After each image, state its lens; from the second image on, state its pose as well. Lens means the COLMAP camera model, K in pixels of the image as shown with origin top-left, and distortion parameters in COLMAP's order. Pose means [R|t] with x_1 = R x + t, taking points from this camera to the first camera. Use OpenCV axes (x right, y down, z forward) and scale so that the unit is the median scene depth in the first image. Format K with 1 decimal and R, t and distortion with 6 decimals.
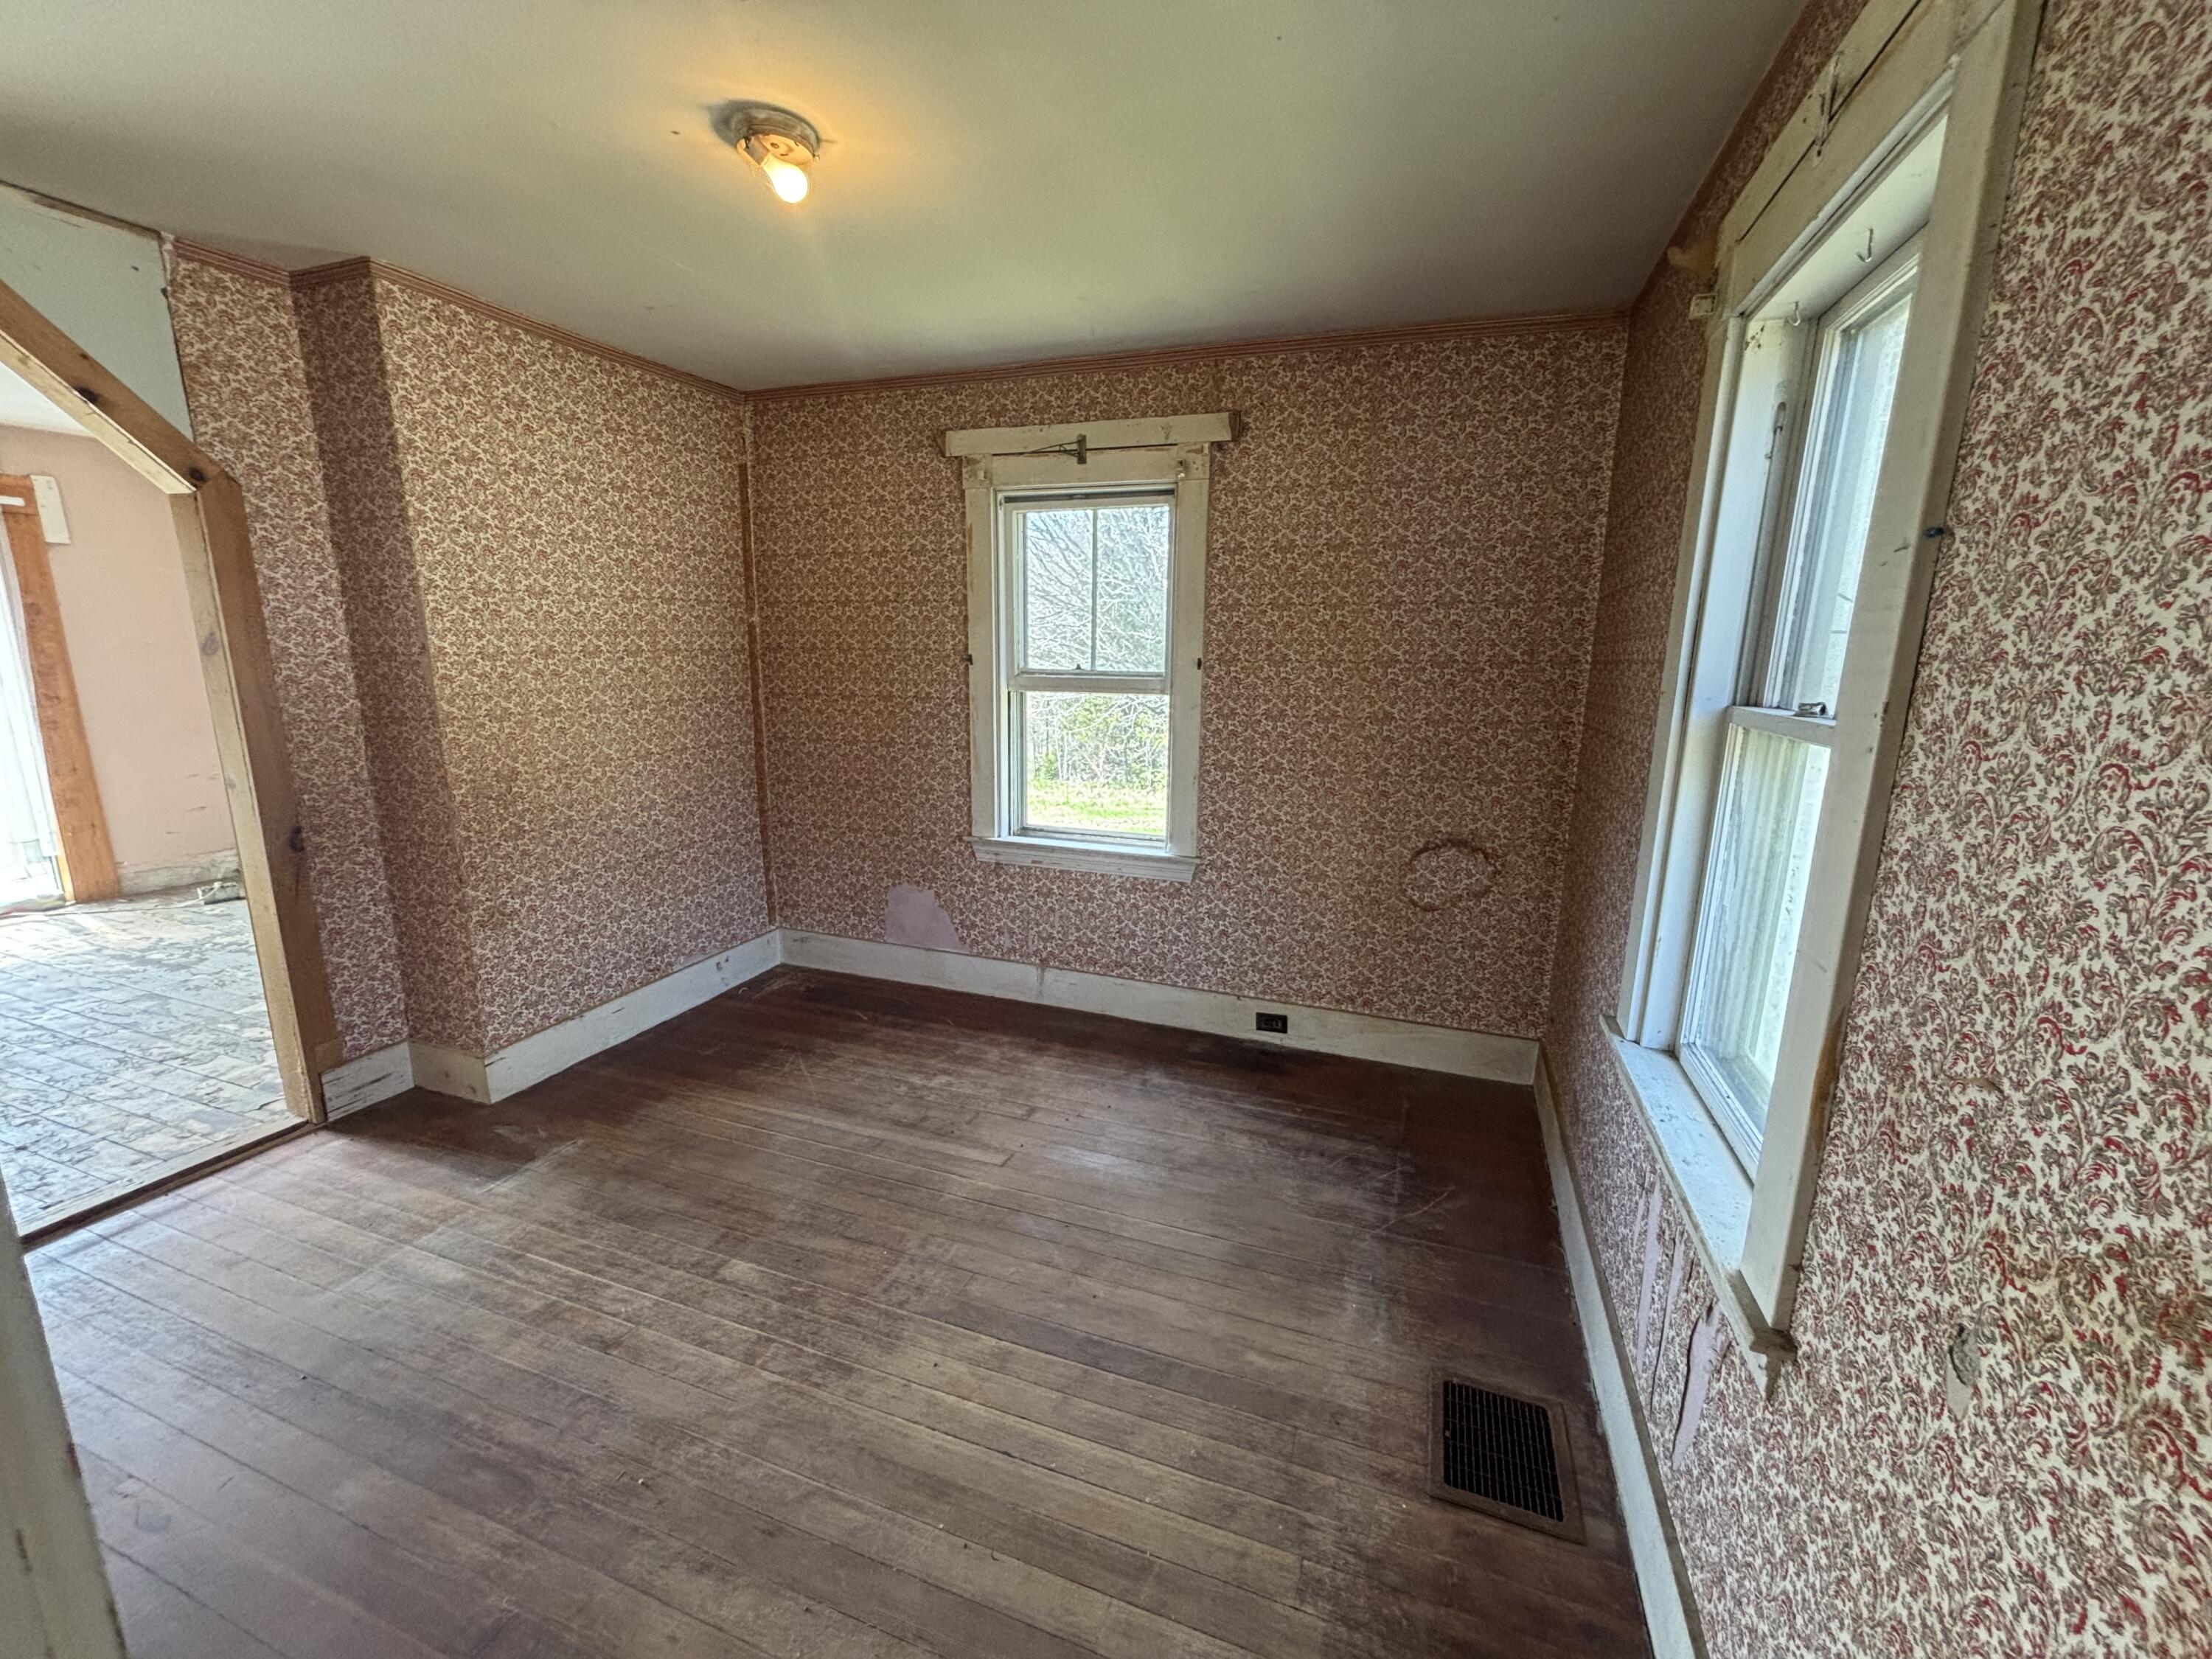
lens RADIAL K [[886.2, 0, 1097.2], [0, 886.2, 827.0], [0, 0, 1]] dist [-0.004645, 0.001144]
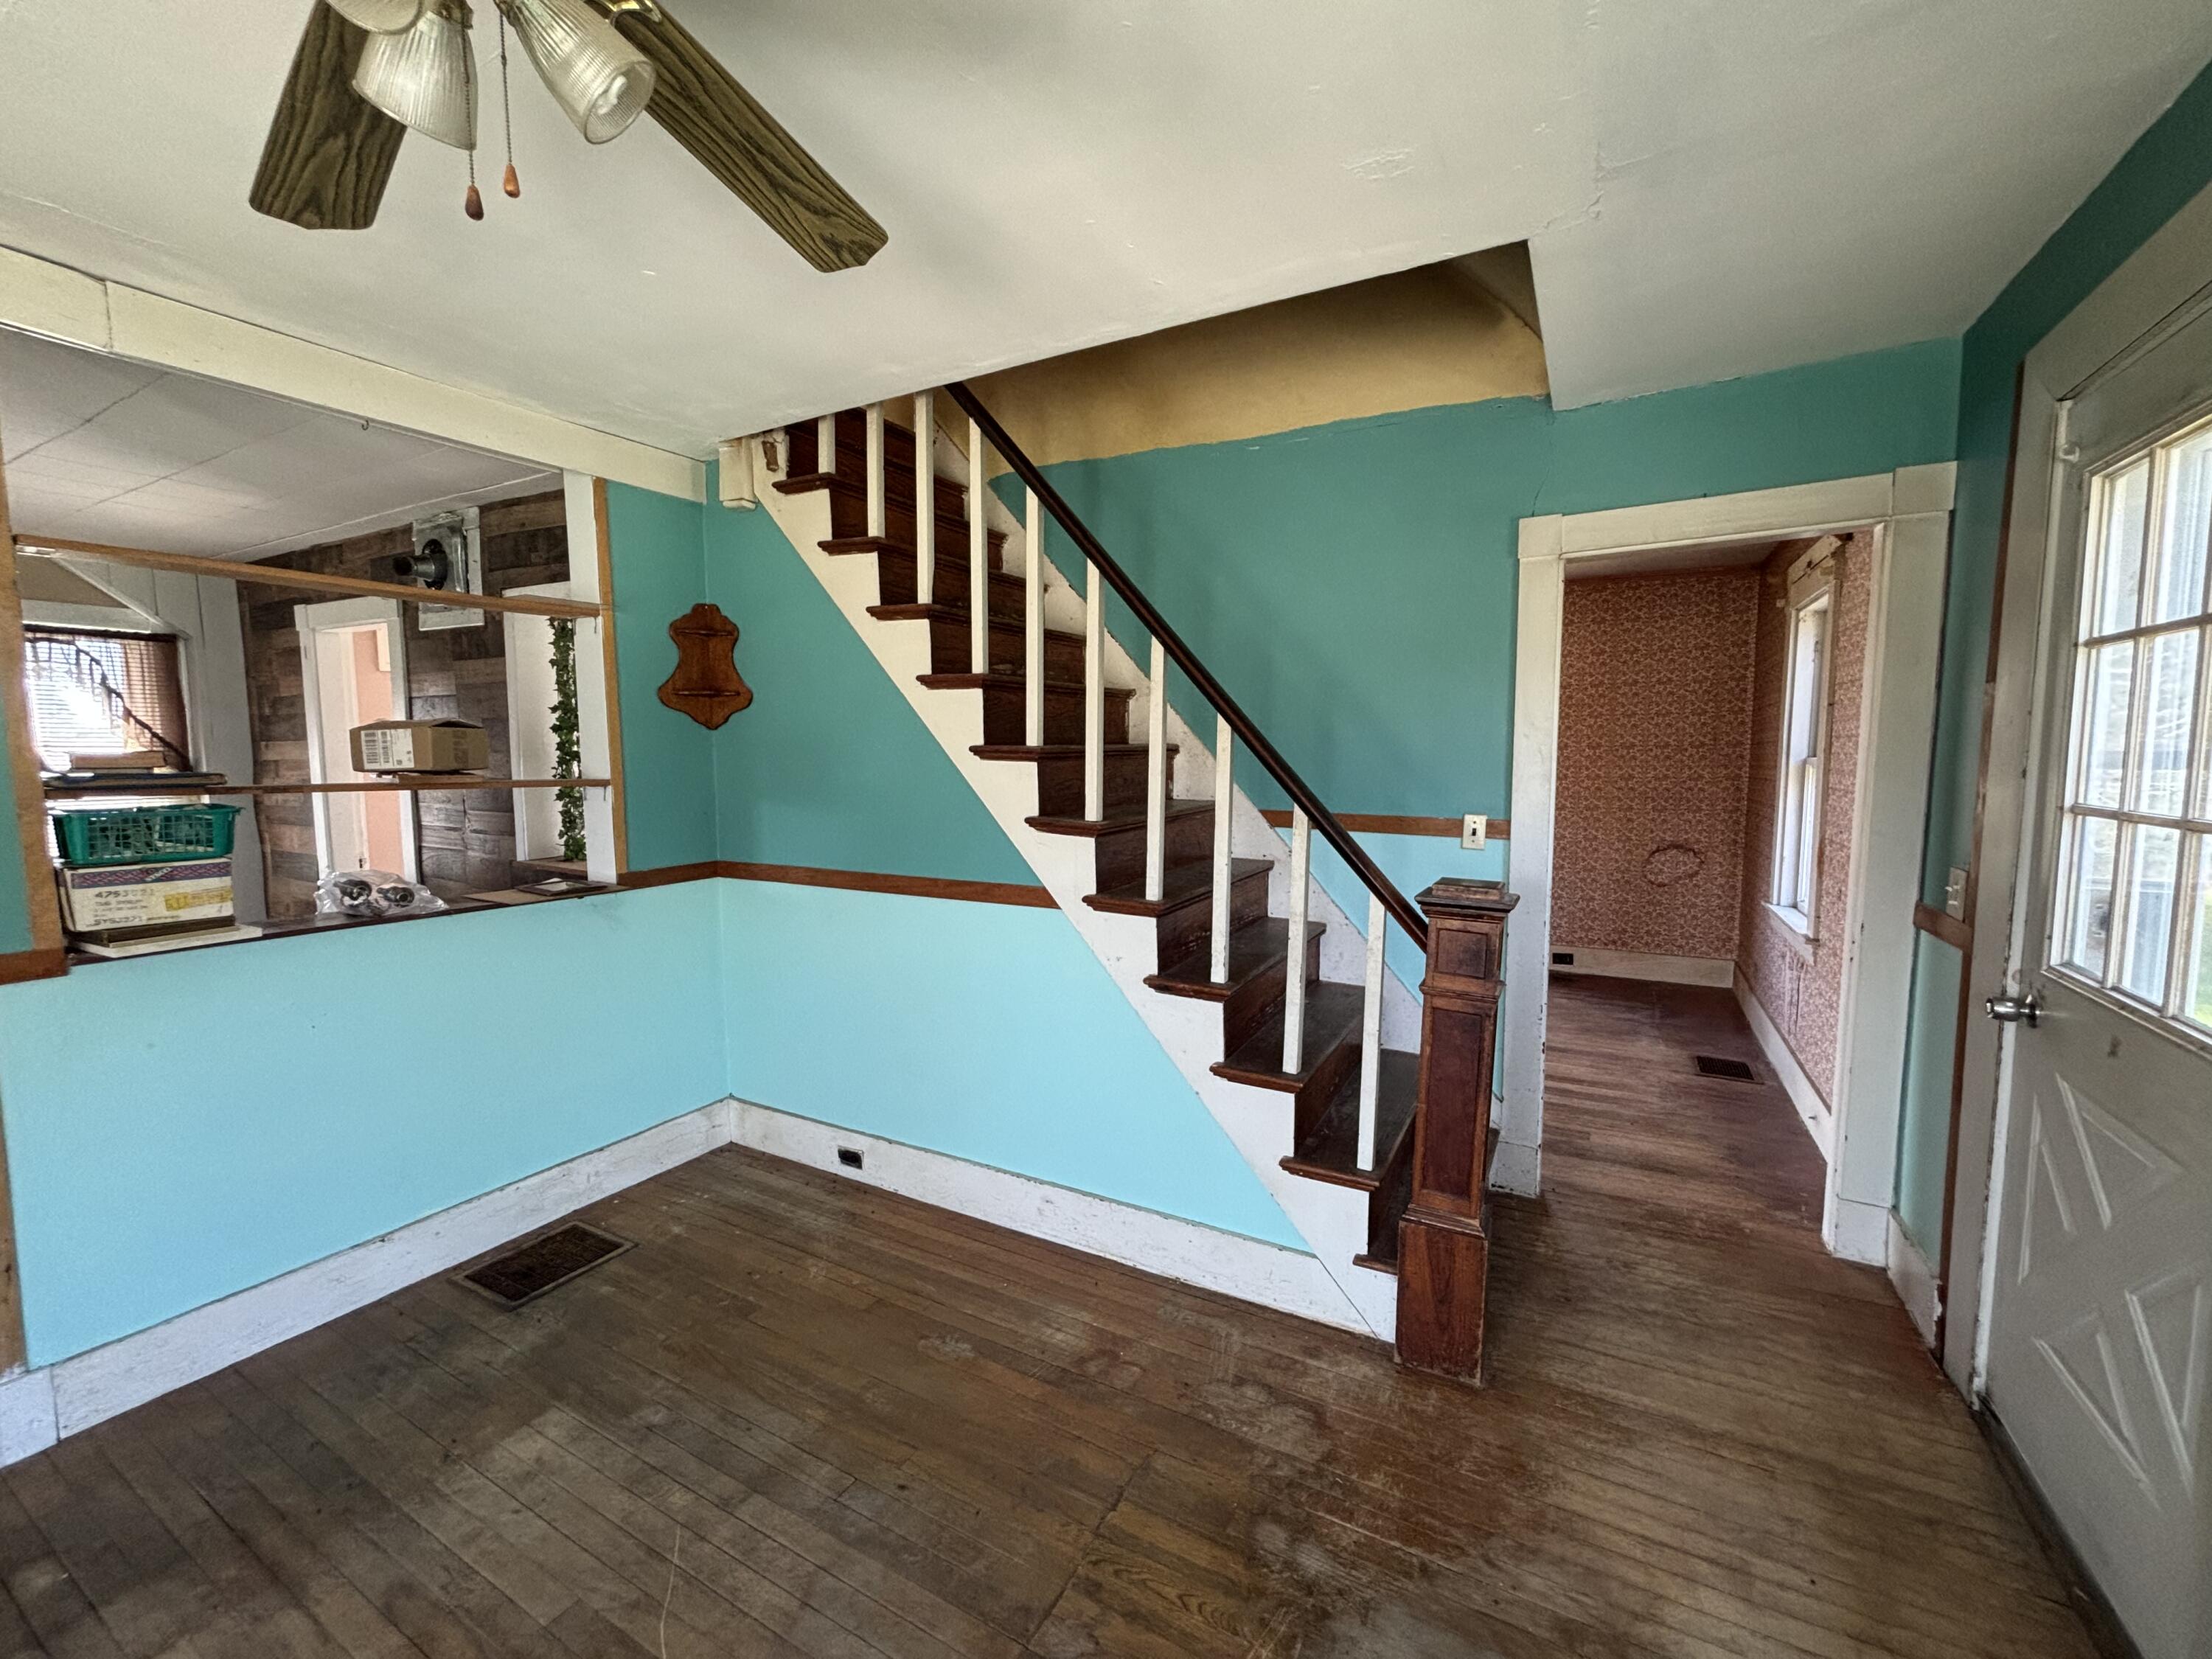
lens RADIAL K [[886.2, 0, 1108.1], [0, 886.2, 830.6], [0, 0, 1]] dist [-0.004645, 0.001144]
pose [[0.989391, -0.007915, -0.145061, -0.512609], [-0.008013, 0.994021, -0.108894, 0.209392], [0.145056, 0.108901, 0.983412, -1.009127]]
